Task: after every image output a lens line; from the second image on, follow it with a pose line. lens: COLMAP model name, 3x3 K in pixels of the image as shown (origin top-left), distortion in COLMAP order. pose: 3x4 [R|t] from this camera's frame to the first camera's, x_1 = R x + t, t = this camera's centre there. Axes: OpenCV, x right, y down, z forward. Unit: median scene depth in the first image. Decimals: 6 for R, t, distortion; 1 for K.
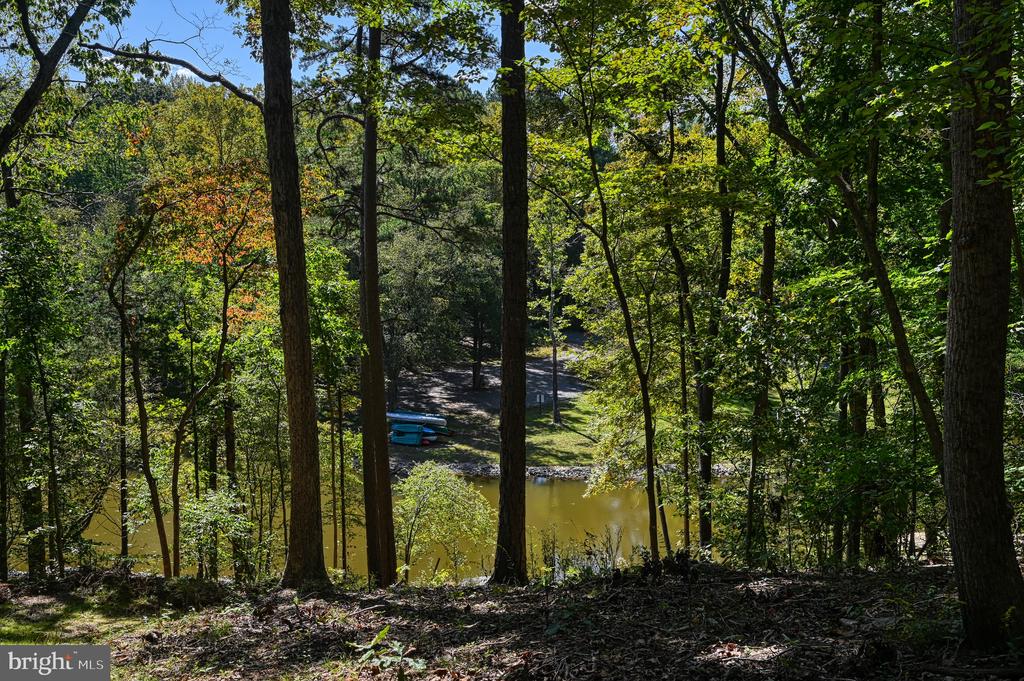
lens RADIAL K [[958.8, 0, 550.4], [0, 958.8, 310.1], [0, 0, 1]] dist [-0.013600, 0.015732]
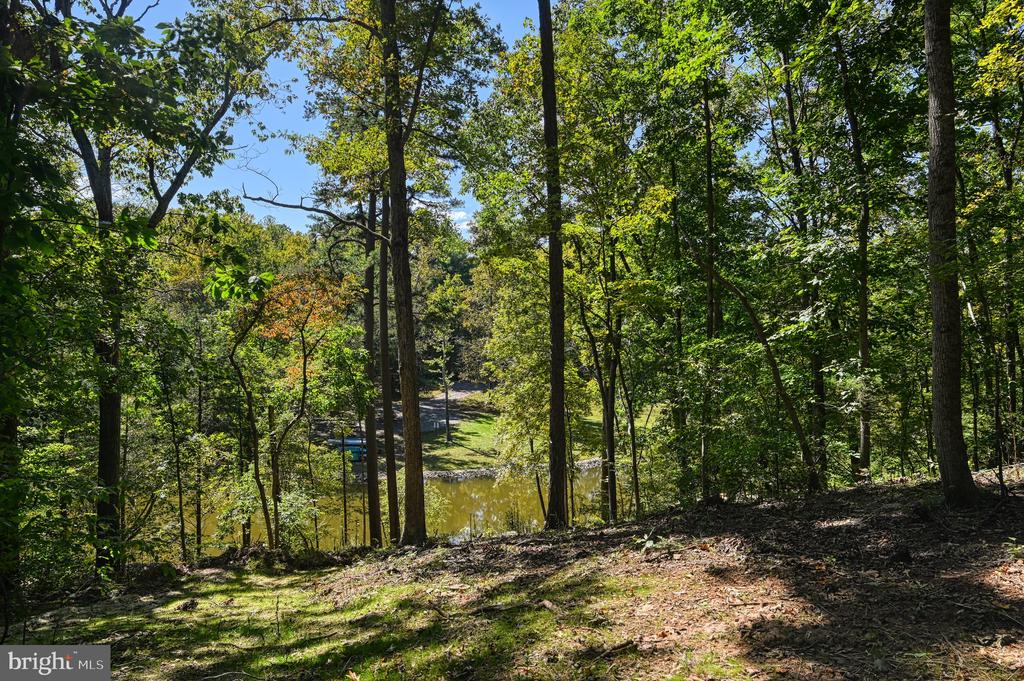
lens RADIAL K [[666.5, 0, 495.3], [0, 666.5, 319.9], [0, 0, 1]] dist [-0.003171, -0.000853]
pose [[0.981260, -0.009285, 0.192463, -0.188521], [0.022267, 0.997611, -0.065398, -0.002128], [-0.191396, 0.068458, 0.979123, -0.069747]]
